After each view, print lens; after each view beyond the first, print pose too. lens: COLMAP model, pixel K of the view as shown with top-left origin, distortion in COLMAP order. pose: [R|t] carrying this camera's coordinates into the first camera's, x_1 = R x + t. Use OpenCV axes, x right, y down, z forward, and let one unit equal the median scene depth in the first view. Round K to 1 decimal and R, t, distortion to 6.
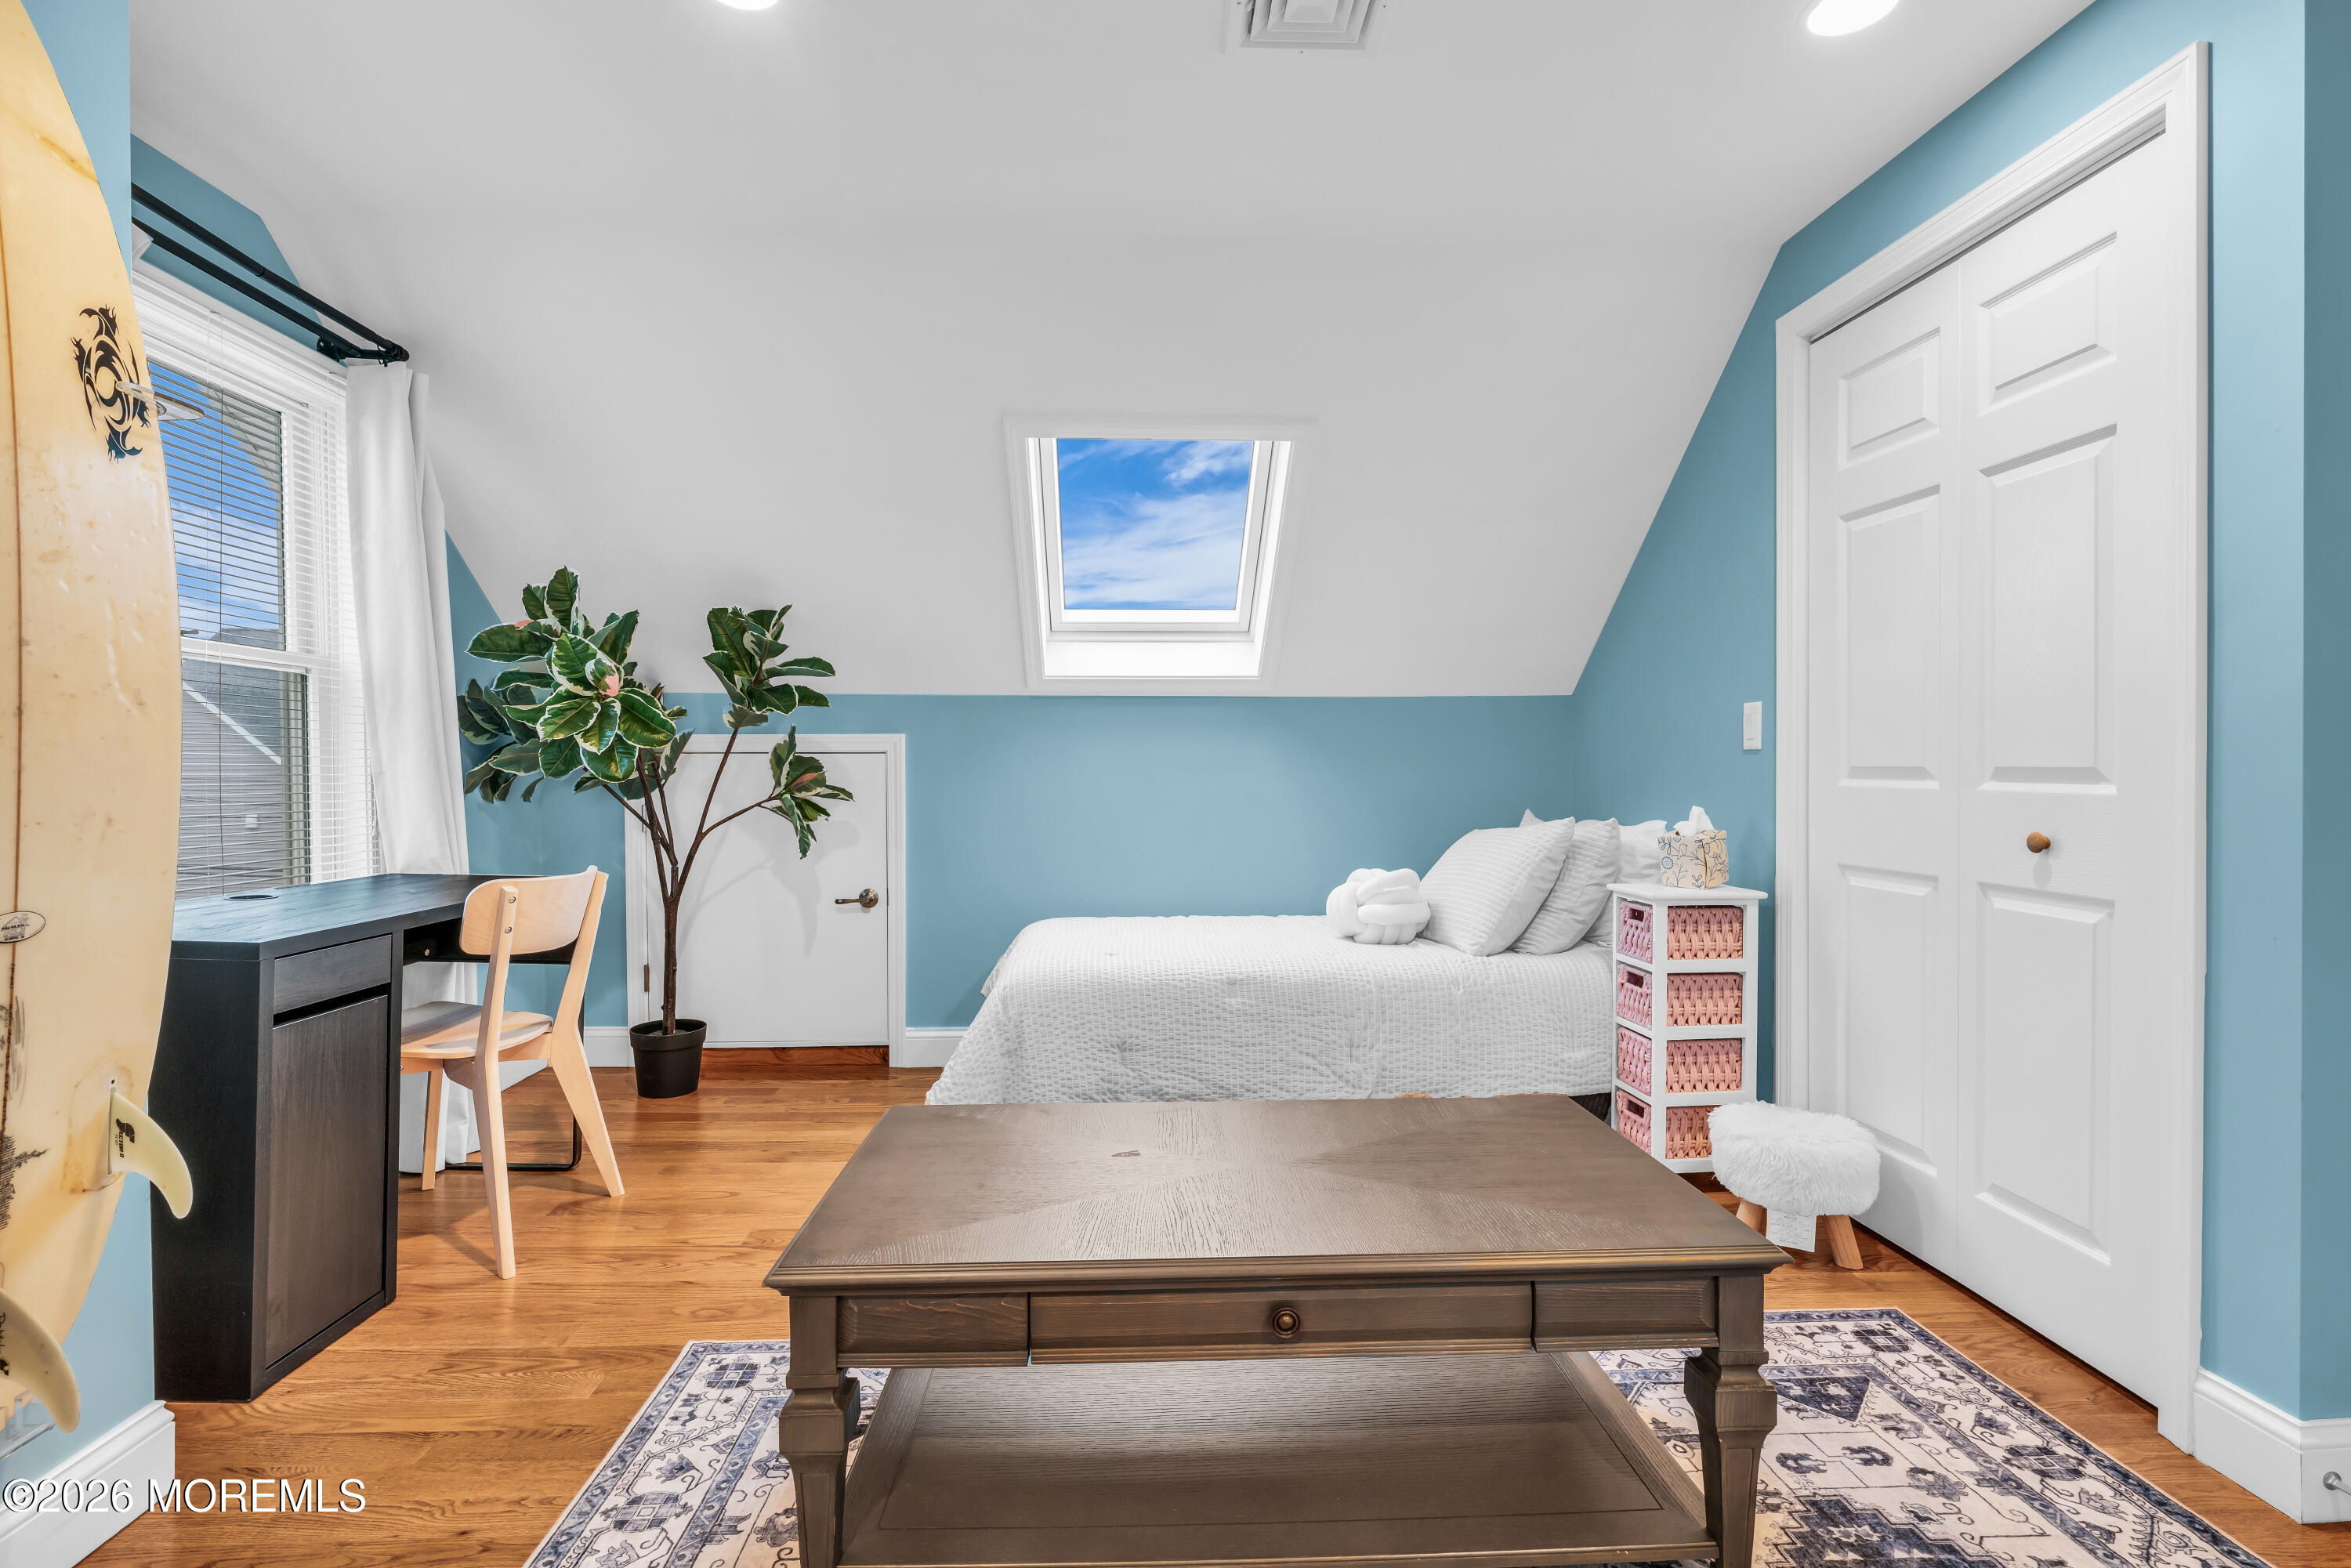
lens RADIAL K [[1131.4, 0, 1160.7], [0, 1131.4, 757.7], [0, 0, 1]] dist [0.002312, -0.000602]
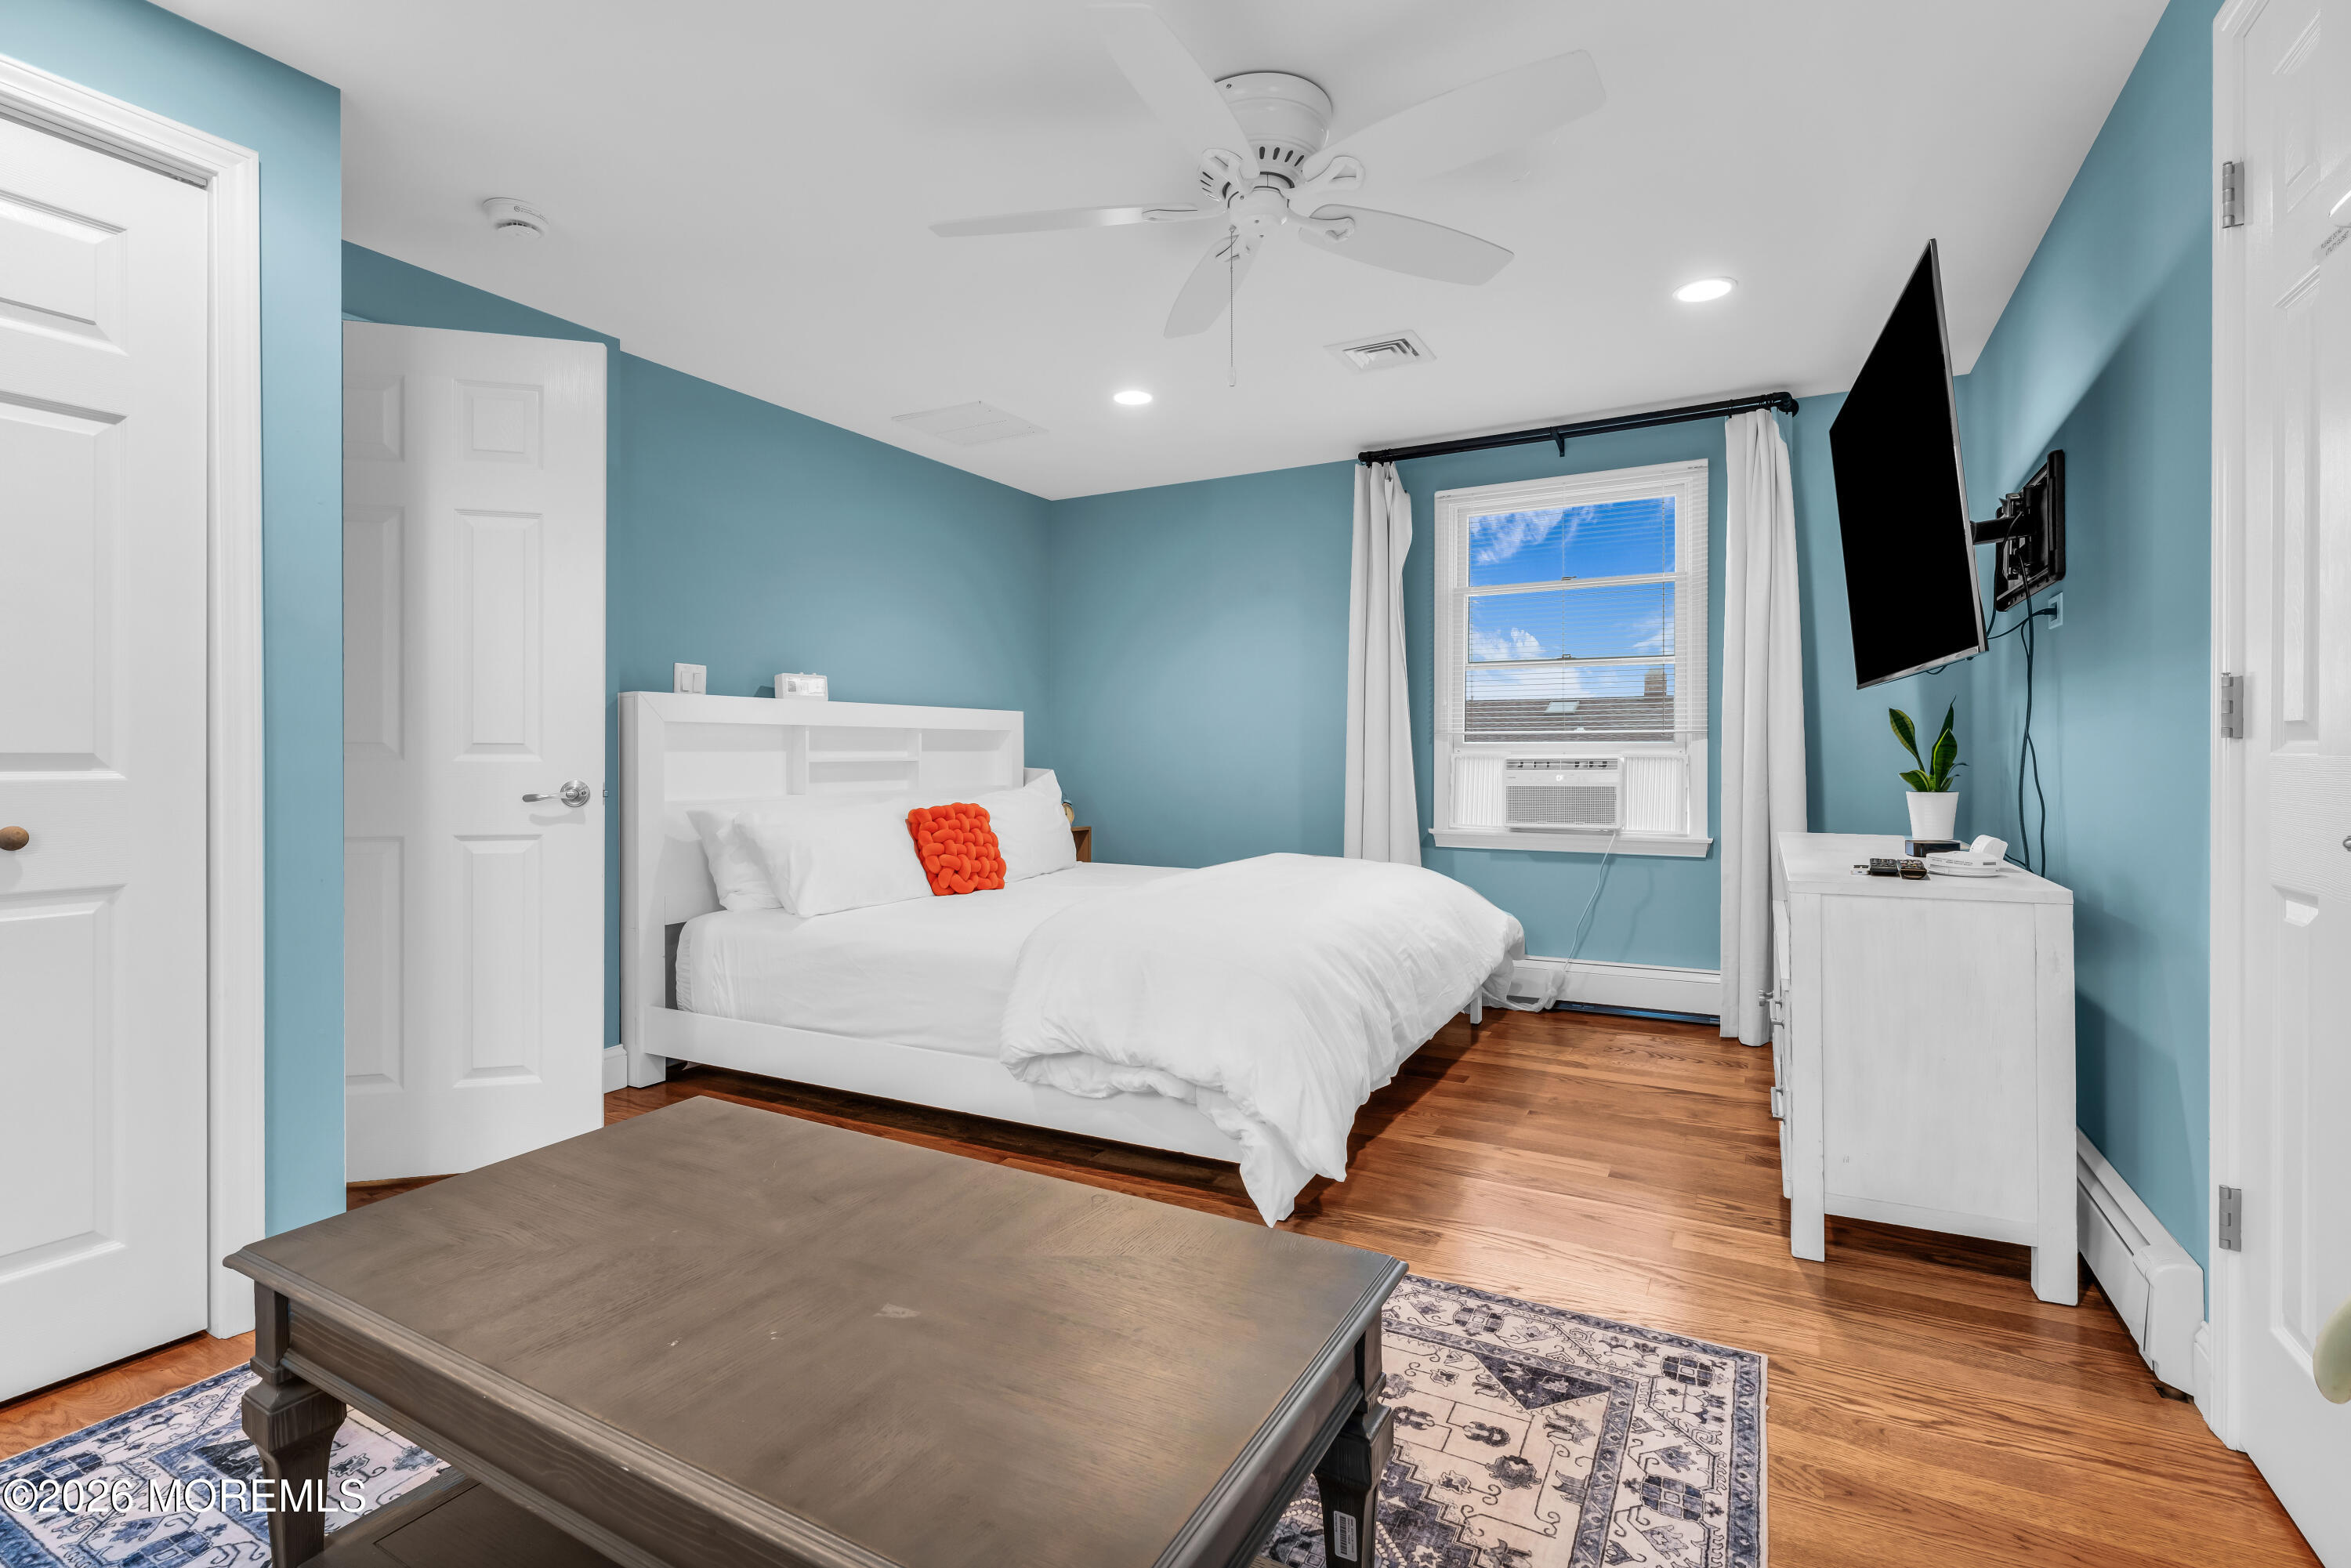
lens RADIAL K [[1131.4, 0, 1160.7], [0, 1131.4, 757.7], [0, 0, 1]] dist [0.002312, -0.000602]
pose [[-0.854341, 0.004267, 0.519696, -0.467948], [0.004882, 0.999988, -0.000185, 0.017325], [-0.519691, 0.002379, -0.854351, 1.357635]]
